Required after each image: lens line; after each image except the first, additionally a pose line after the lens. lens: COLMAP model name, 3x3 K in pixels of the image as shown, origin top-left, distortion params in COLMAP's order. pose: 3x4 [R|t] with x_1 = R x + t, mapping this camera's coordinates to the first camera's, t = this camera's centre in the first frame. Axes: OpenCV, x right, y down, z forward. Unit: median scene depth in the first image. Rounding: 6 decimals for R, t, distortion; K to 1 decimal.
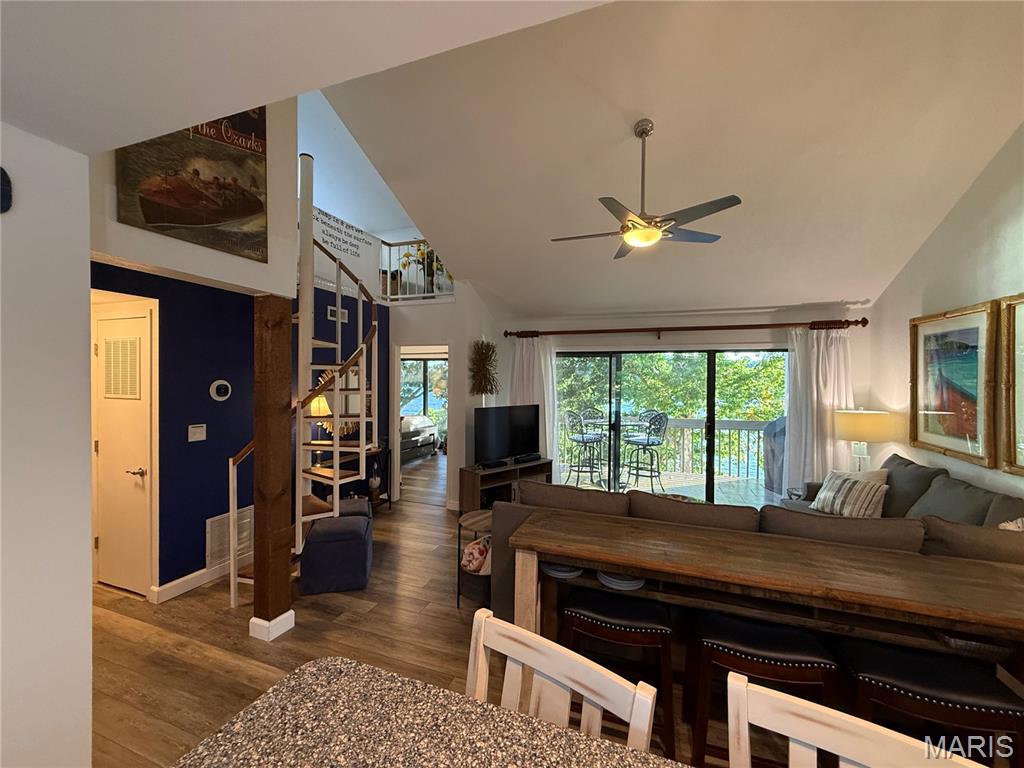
lens RADIAL K [[409.5, 0, 507.8], [0, 409.5, 381.6], [0, 0, 1]] dist [0.001432, 0.000147]
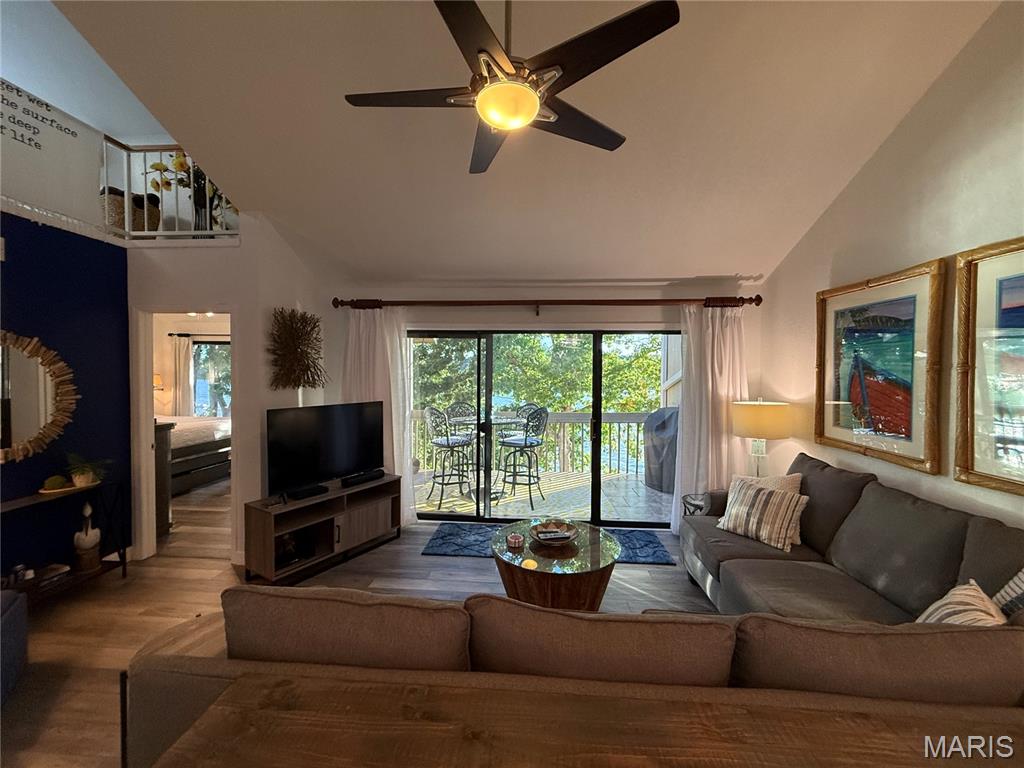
lens RADIAL K [[409.5, 0, 507.8], [0, 409.5, 381.6], [0, 0, 1]] dist [0.001432, 0.000147]
pose [[0.961704, -0.007671, 0.273983, 0.101564], [0.002952, 0.999840, 0.017630, 0.010213], [-0.274074, -0.016146, 0.961573, 0.267805]]
